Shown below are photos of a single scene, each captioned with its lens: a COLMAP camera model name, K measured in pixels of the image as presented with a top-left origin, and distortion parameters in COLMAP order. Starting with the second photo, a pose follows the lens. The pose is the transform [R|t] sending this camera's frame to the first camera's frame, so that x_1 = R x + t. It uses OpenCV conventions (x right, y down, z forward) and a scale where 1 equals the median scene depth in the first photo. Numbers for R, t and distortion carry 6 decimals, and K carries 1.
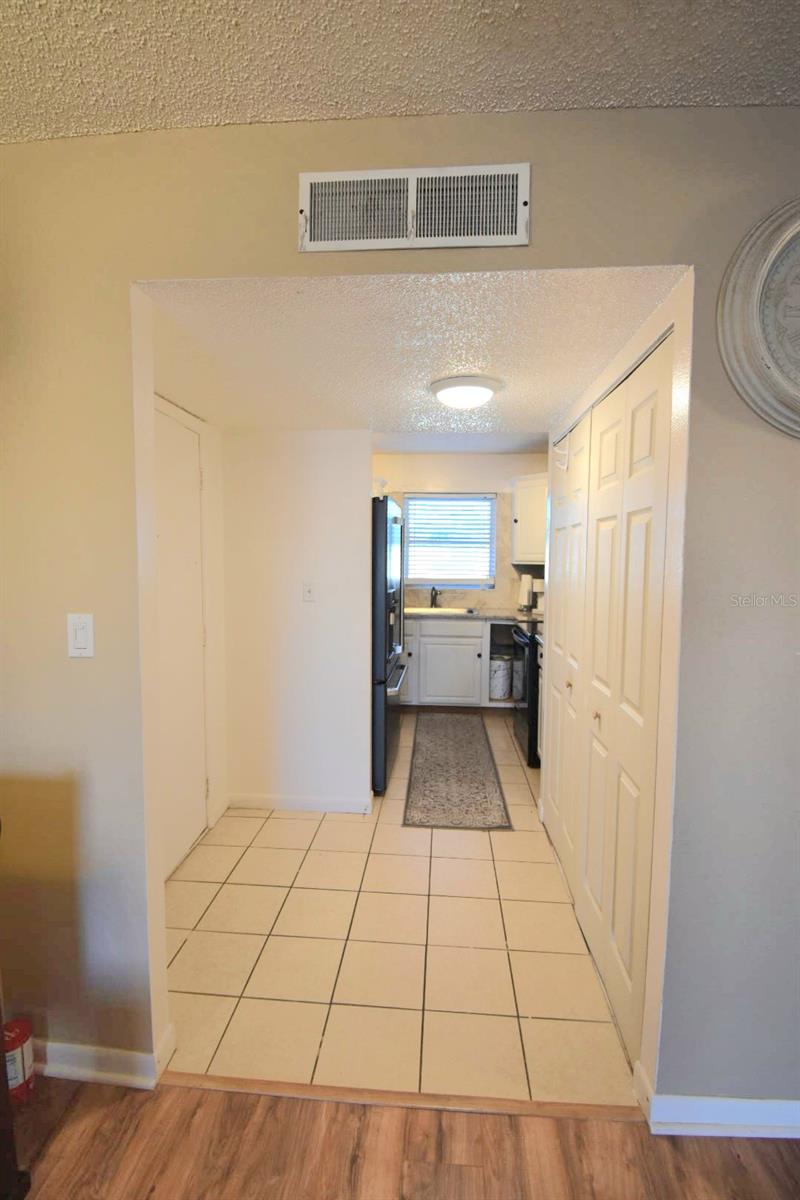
lens RADIAL K [[536.3, 0, 401.7], [0, 536.3, 600.6], [0, 0, 1]] dist [-0.005758, -0.008985]
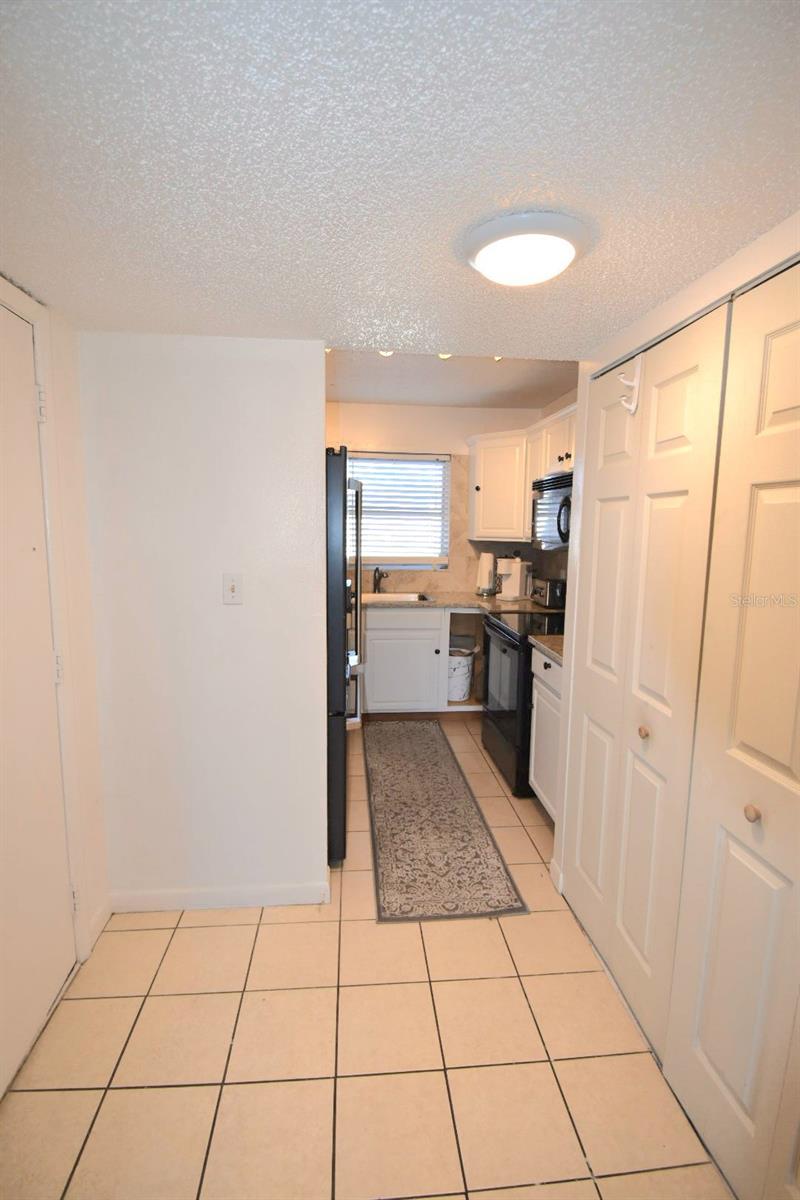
lens RADIAL K [[536.3, 0, 398.8], [0, 536.3, 596.9], [0, 0, 1]] dist [-0.005758, -0.008985]
pose [[0.986072, -0.014024, 0.165727, -0.059108], [0.005507, 0.998645, 0.051742, -0.030034], [-0.166228, -0.050109, 0.984813, 0.237085]]
